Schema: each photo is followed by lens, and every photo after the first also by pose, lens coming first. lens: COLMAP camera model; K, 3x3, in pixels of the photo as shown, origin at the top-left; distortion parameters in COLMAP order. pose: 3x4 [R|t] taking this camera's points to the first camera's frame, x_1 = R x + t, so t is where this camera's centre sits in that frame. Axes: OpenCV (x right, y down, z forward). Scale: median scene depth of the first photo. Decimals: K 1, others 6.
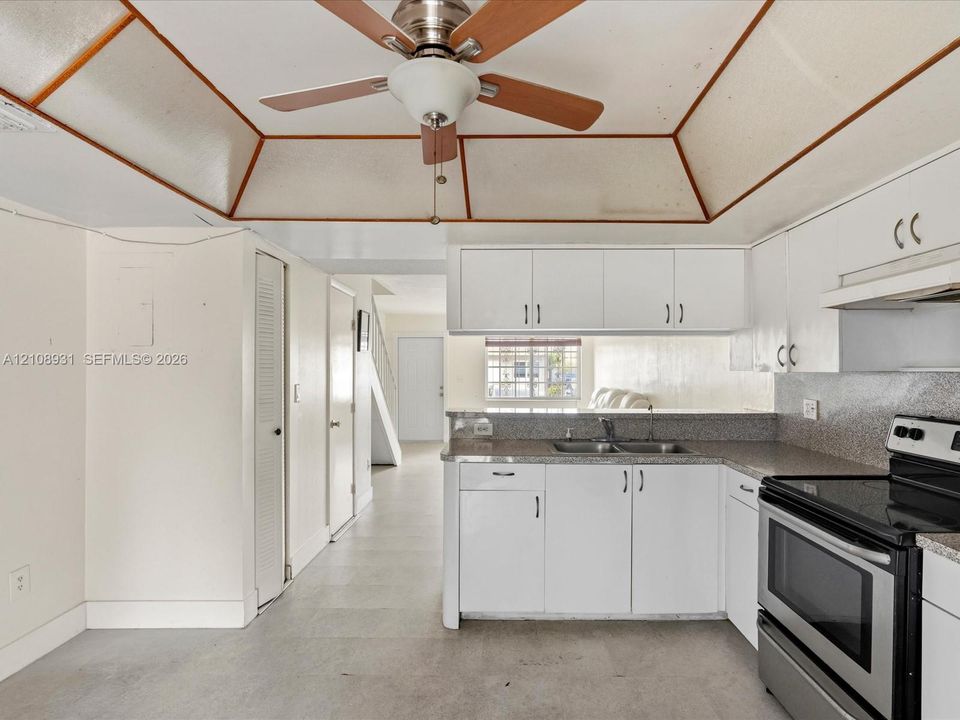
lens RADIAL K [[490.9, 0, 486.7], [0, 490.9, 357.7], [0, 0, 1]] dist [-0.008691, 0.001380]
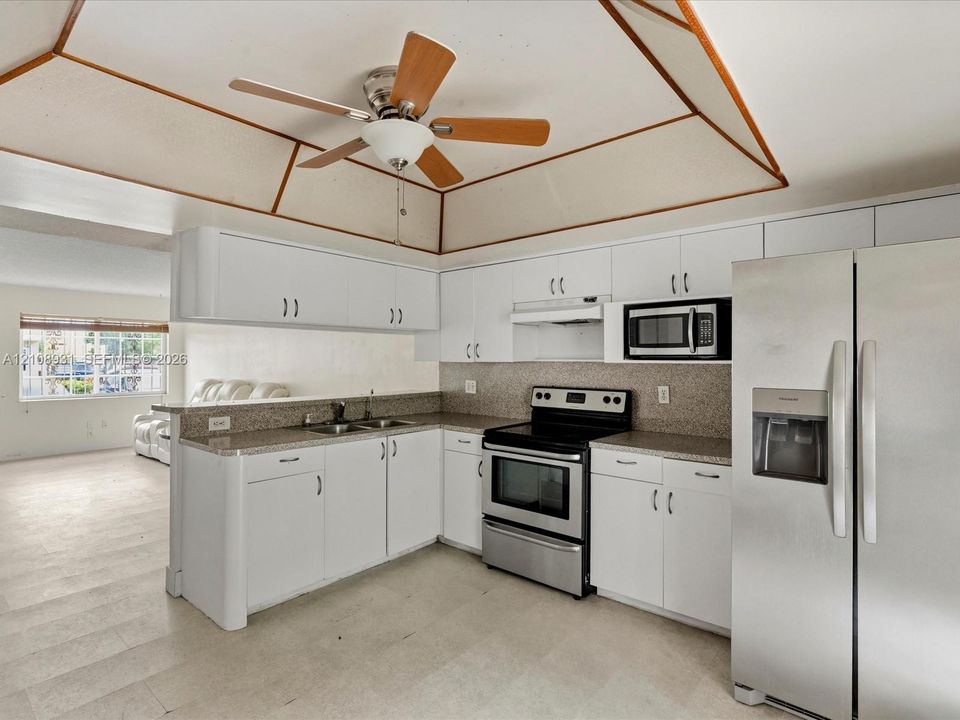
lens RADIAL K [[502.9, 0, 466.3], [0, 502.9, 339.7], [0, 0, 1]] dist [-0.001086, 0.000948]
pose [[0.648914, 0.030524, 0.760249, -0.545629], [-0.018590, 0.999533, -0.024264, -0.001140], [-0.760634, 0.001612, 0.649179, 0.014793]]
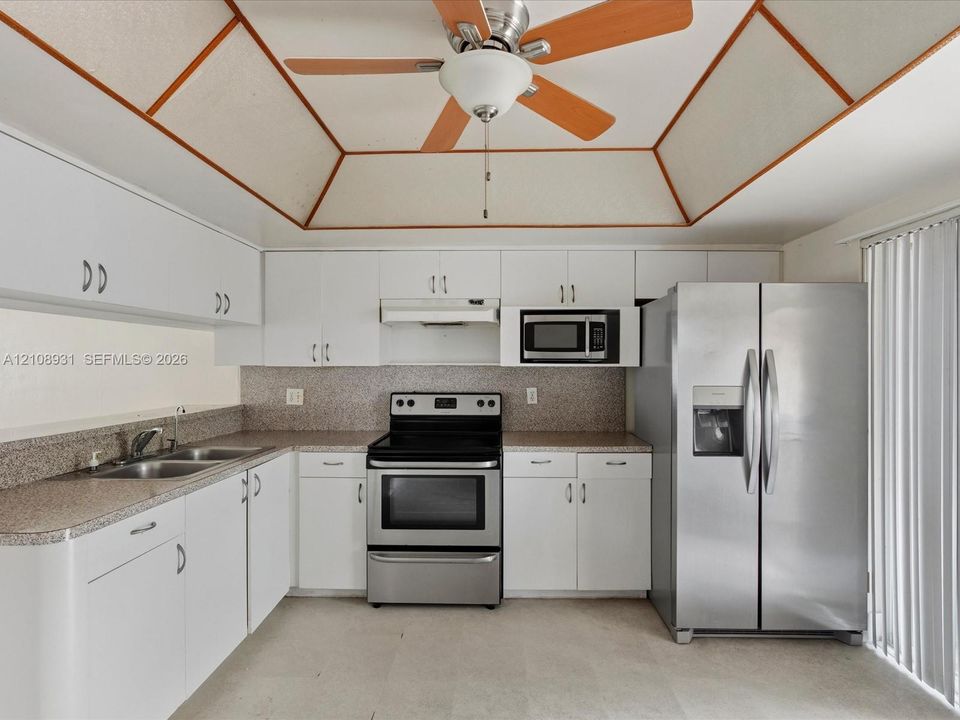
lens RADIAL K [[509.6, 0, 481.1], [0, 509.6, 351.2], [0, 0, 1]] dist [-0.001831, 0.000324]
pose [[0.005614, 0.023215, 0.999715, -0.633799], [-0.022736, 0.999475, -0.023082, 0.011294], [-0.999726, -0.022600, 0.006139, 0.560757]]
